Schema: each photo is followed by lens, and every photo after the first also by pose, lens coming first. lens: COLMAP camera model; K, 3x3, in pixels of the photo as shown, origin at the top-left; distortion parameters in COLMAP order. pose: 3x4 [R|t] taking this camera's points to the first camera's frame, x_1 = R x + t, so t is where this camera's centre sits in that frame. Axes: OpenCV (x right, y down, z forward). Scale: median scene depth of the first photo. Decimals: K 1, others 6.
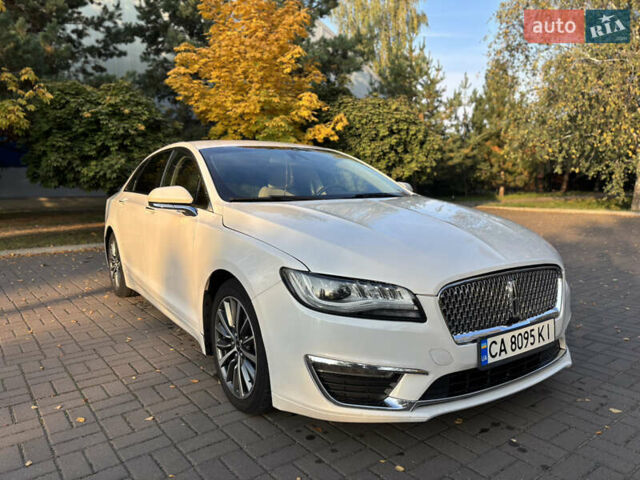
lens RADIAL K [[490.3, 0, 320.0], [0, 490.3, 240.0], [0, 0, 1]] dist [0.012441, -0.007185]
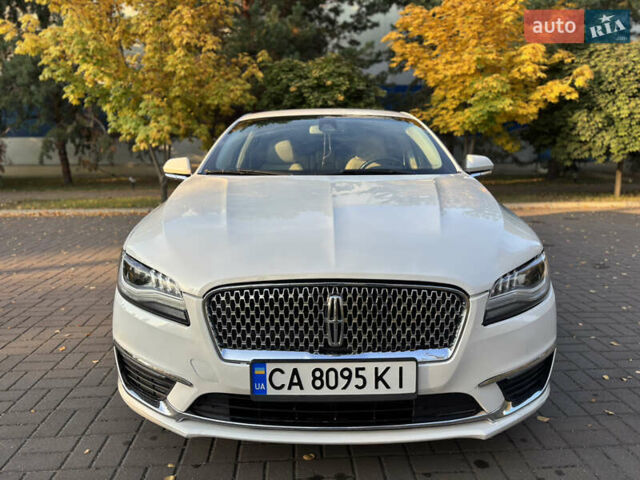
lens RADIAL K [[490.3, 0, 320.0], [0, 490.3, 240.0], [0, 0, 1]] dist [0.012441, -0.007185]
pose [[0.827000, 0.105032, -0.552303, 0.418864], [-0.068648, 0.993908, 0.086222, -0.033272], [0.557995, -0.033391, 0.829172, 0.210967]]
